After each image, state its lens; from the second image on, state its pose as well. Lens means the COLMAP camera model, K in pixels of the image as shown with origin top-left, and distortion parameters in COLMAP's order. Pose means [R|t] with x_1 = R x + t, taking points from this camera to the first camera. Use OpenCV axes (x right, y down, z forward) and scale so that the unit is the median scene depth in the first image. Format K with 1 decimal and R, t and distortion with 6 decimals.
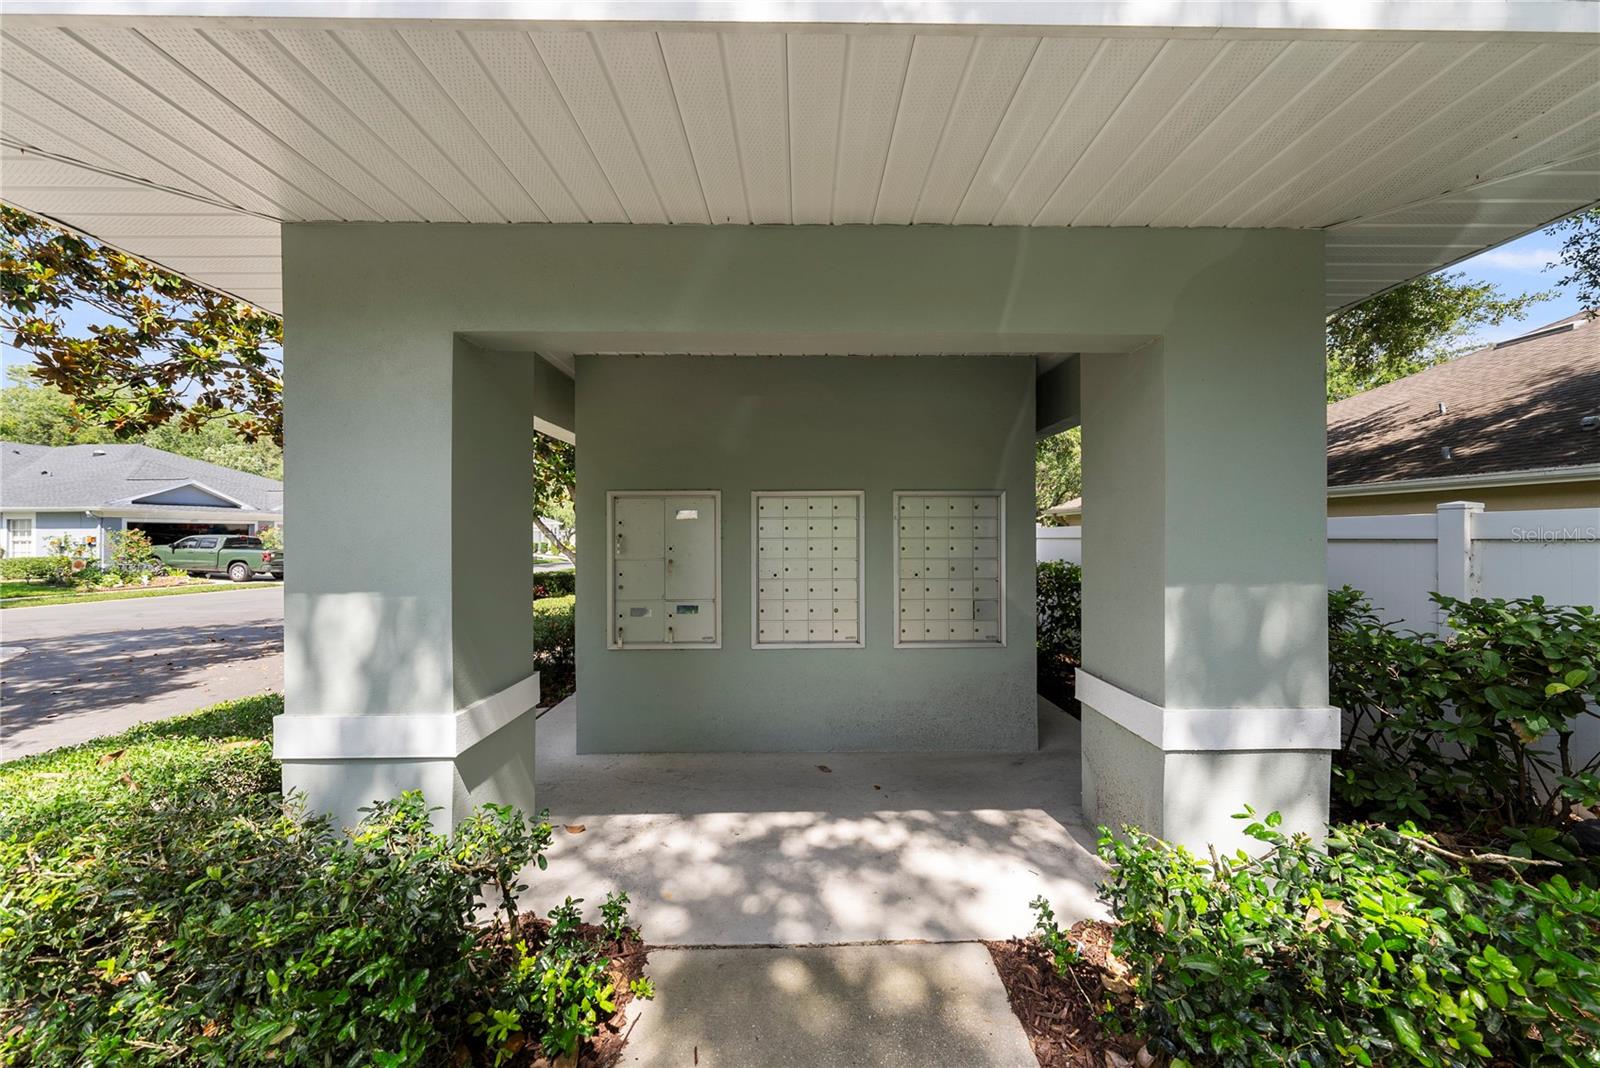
lens RADIAL K [[540.5, 0, 800.0], [0, 540.5, 534.0], [0, 0, 1]] dist [-0.000223, -0.000009]
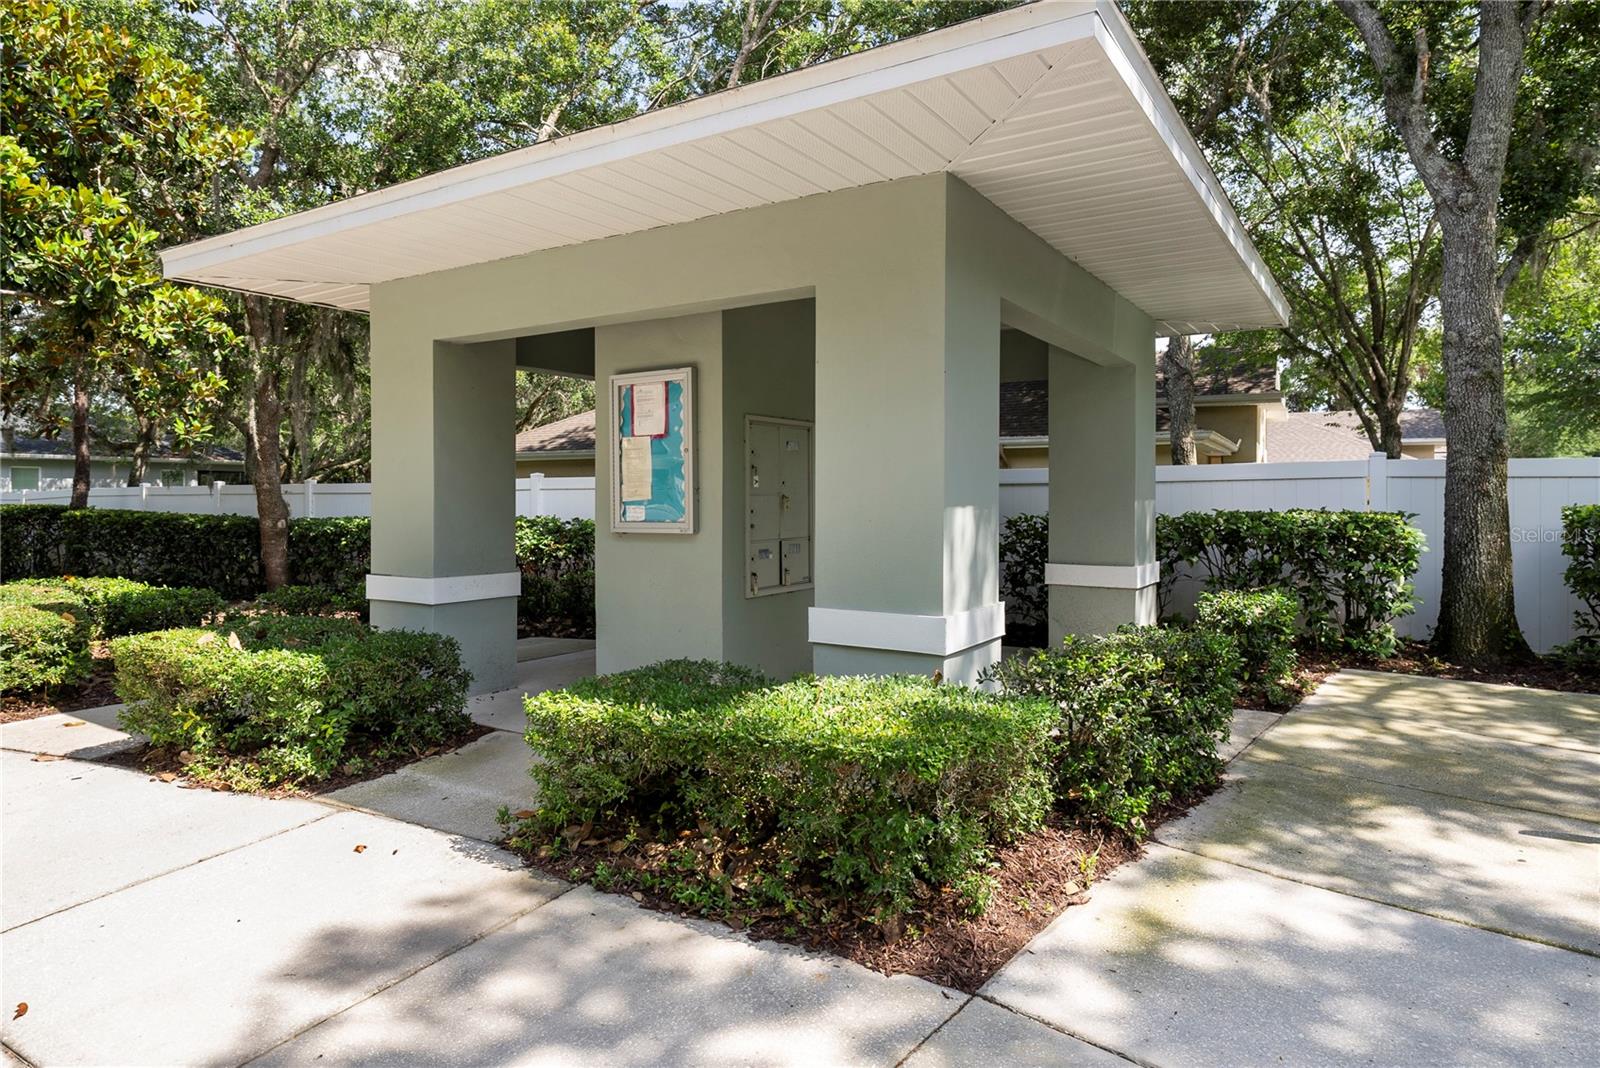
lens RADIAL K [[954.3, 0, 800.0], [0, 954.3, 534.0], [0, 0, 1]] dist [0.013354, -0.000428]
pose [[0.551391, -0.030182, 0.833701, -1.996294], [-0.005266, 0.999199, 0.039657, 0.063530], [-0.834230, -0.026257, 0.550791, 0.118303]]
